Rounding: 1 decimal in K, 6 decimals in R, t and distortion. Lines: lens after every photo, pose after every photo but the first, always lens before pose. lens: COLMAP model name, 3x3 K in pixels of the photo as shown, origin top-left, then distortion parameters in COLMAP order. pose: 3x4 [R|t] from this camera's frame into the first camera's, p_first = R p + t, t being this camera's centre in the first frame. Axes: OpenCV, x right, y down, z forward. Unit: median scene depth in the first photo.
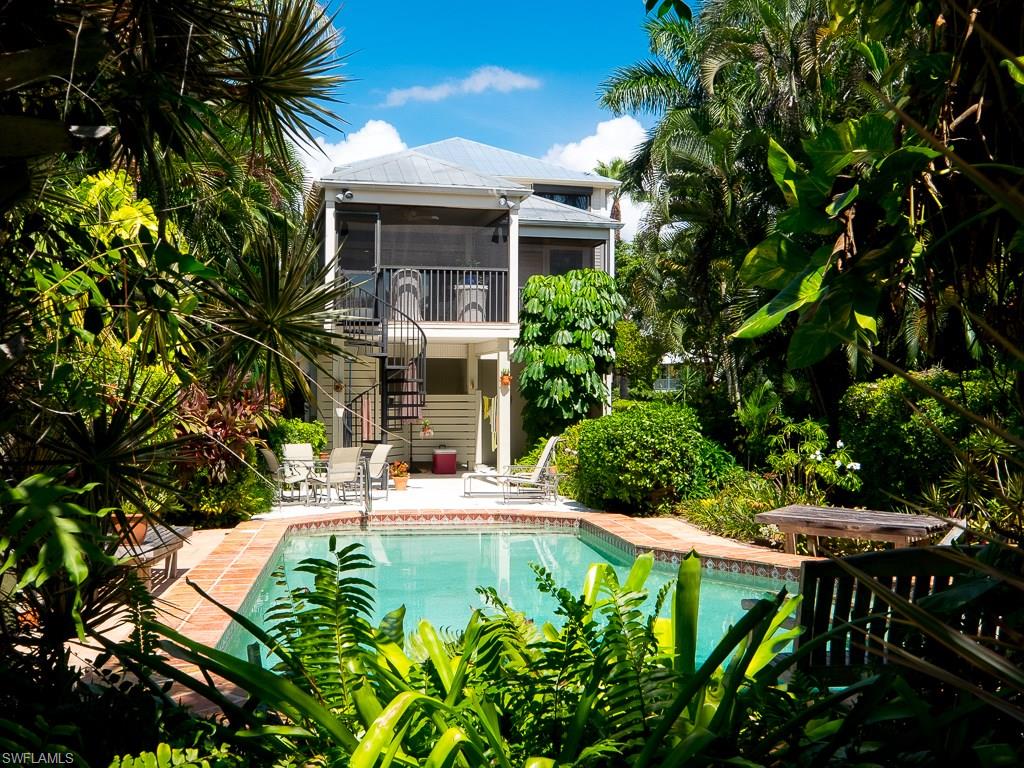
lens RADIAL K [[1019.1, 0, 512.0], [0, 1019.1, 384.0], [0, 0, 1]] dist [0.006846, -0.000911]
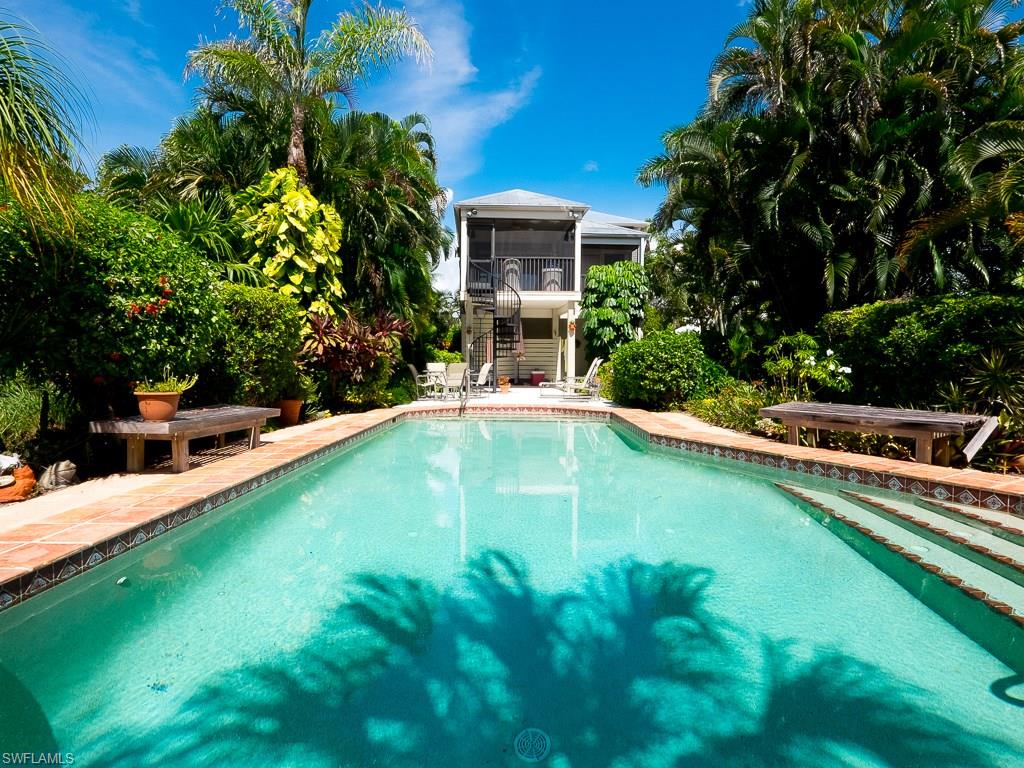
lens RADIAL K [[513.3, 0, 505.1], [0, 513.3, 374.2], [0, 0, 1]] dist [-0.000261, -0.000016]
pose [[0.985709, 0.008598, -0.168237, 0.038413], [0.000429, 0.998565, 0.053545, 0.039587], [0.168456, -0.052852, 0.984291, 0.265223]]
